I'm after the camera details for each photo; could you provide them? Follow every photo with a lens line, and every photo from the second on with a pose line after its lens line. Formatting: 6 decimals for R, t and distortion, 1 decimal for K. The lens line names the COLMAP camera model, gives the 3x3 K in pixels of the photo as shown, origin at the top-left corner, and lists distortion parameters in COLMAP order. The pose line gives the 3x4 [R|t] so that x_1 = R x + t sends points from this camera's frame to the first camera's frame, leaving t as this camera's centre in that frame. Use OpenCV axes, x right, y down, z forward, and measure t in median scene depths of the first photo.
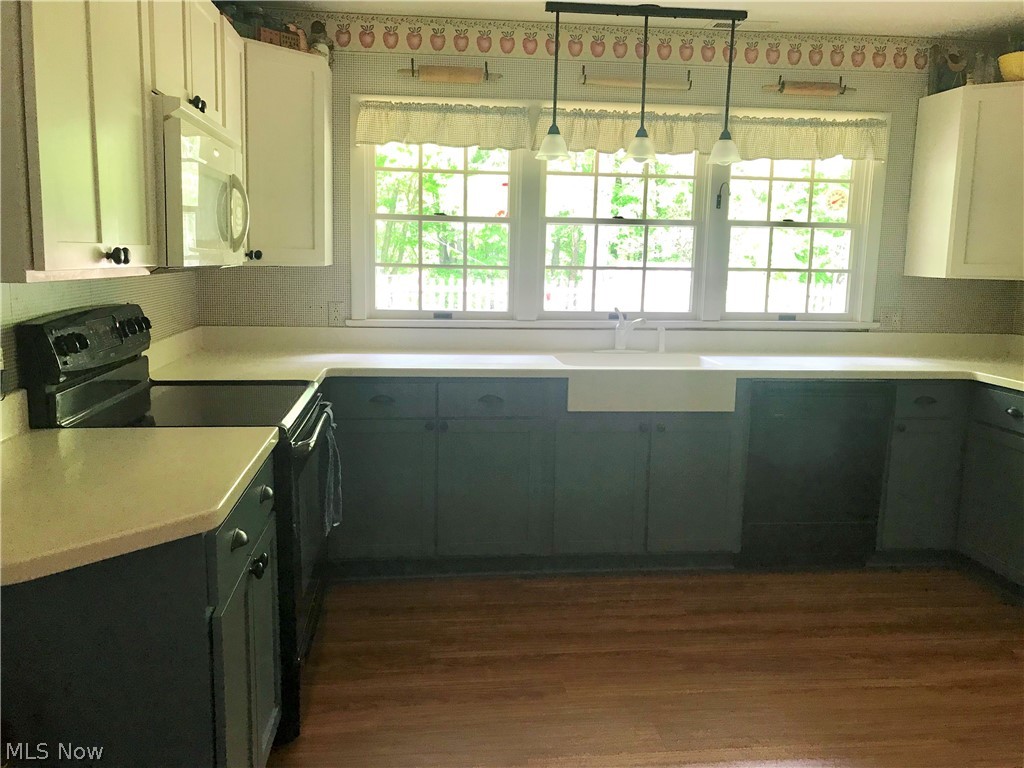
lens RADIAL K [[863.2, 0, 503.5], [0, 863.2, 381.7], [0, 0, 1]] dist [0.034682, -0.032834]
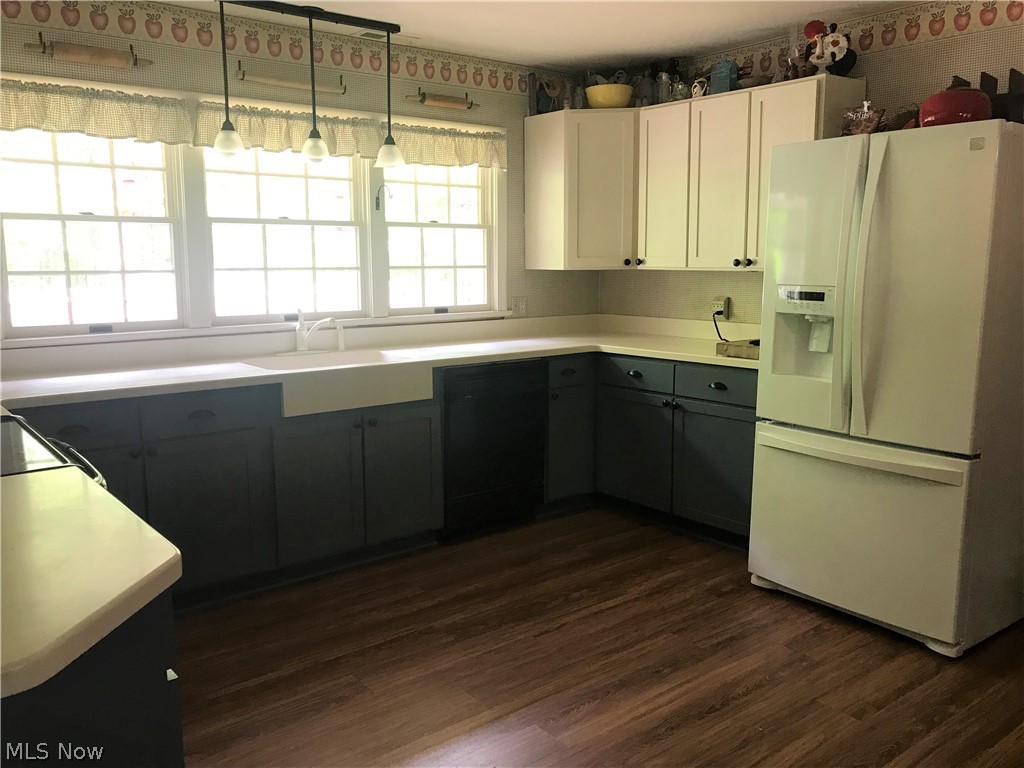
lens RADIAL K [[863.2, 0, 516.2], [0, 863.2, 385.8], [0, 0, 1]] dist [0.034682, -0.032834]
pose [[0.839125, -0.103812, 0.533941, -0.206154], [0.099896, 0.994334, 0.036330, -0.009909], [-0.534687, 0.022853, 0.844741, 0.030742]]
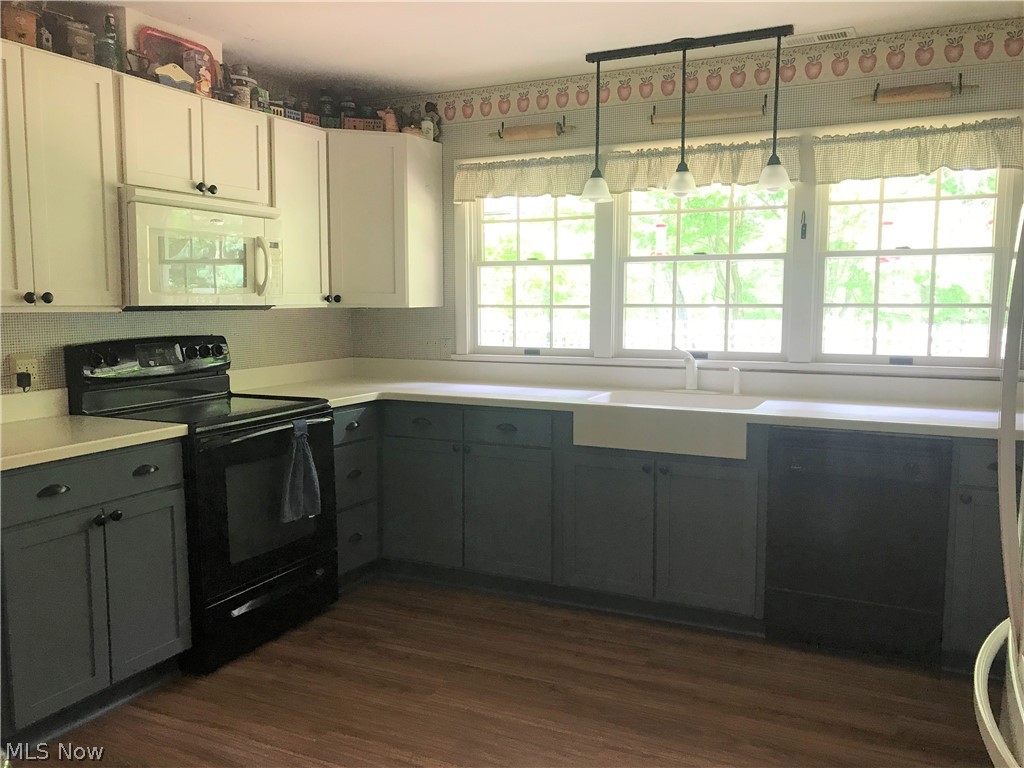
lens RADIAL K [[863.2, 0, 488.2], [0, 863.2, 382.0], [0, 0, 1]] dist [0.034682, -0.032834]
pose [[0.834156, 0.035082, -0.550412, 0.507820], [-0.061761, 0.997640, -0.030012, -0.003591], [0.548060, 0.059029, 0.834354, 0.077878]]
